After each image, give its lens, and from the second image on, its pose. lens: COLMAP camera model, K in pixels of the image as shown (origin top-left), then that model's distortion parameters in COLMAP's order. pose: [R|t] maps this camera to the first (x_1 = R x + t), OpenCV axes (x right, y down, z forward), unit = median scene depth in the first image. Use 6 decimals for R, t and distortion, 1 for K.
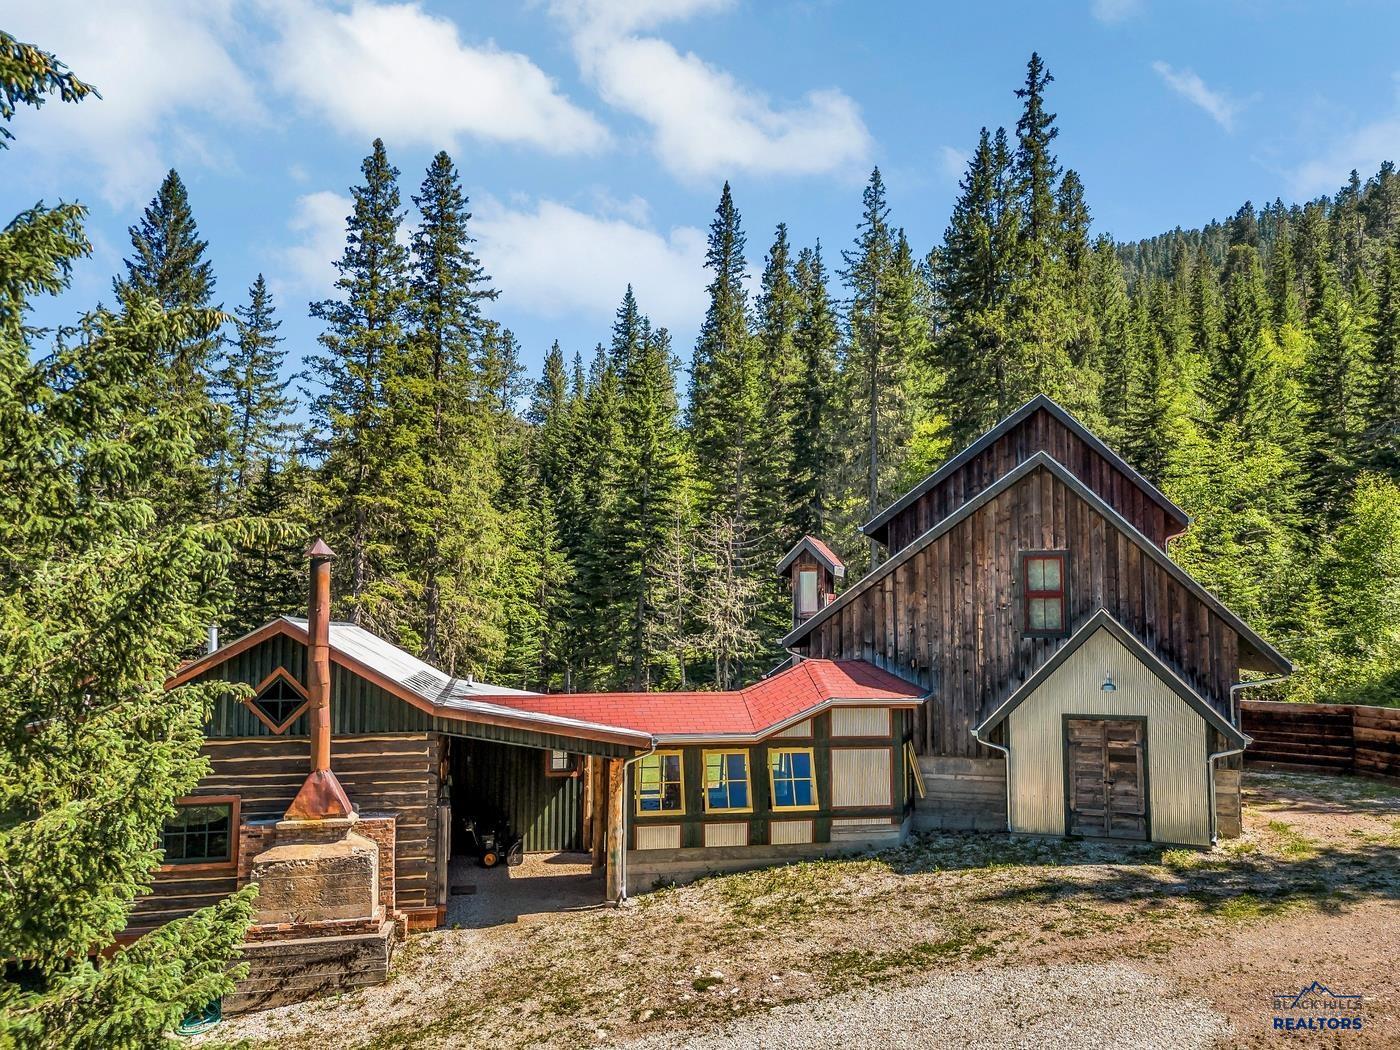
lens RADIAL K [[1006.5, 0, 700.0], [0, 1006.5, 525.0], [0, 0, 1]] dist [0.025154, -0.038625]
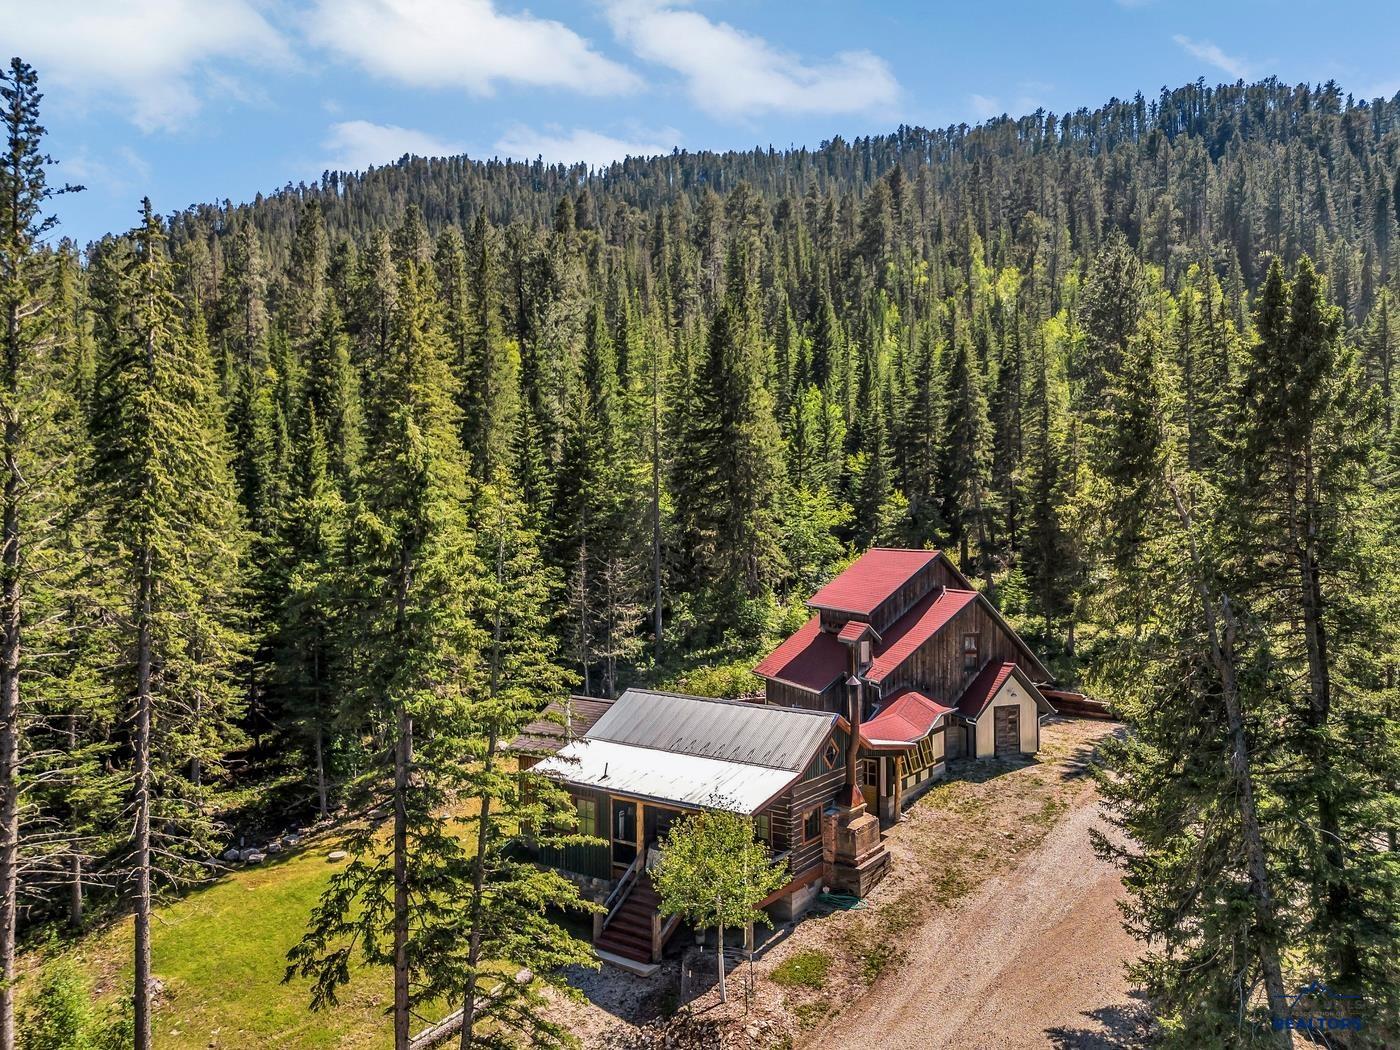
lens RADIAL K [[985.5, 0, 700.0], [0, 985.5, 525.0], [0, 0, 1]] dist [0.051350, -0.036760]
pose [[0.772940, -0.019585, 0.634177, -1.747563], [-0.046389, 0.995104, 0.087270, -0.436130], [-0.632781, -0.096873, 0.768247, -0.341838]]
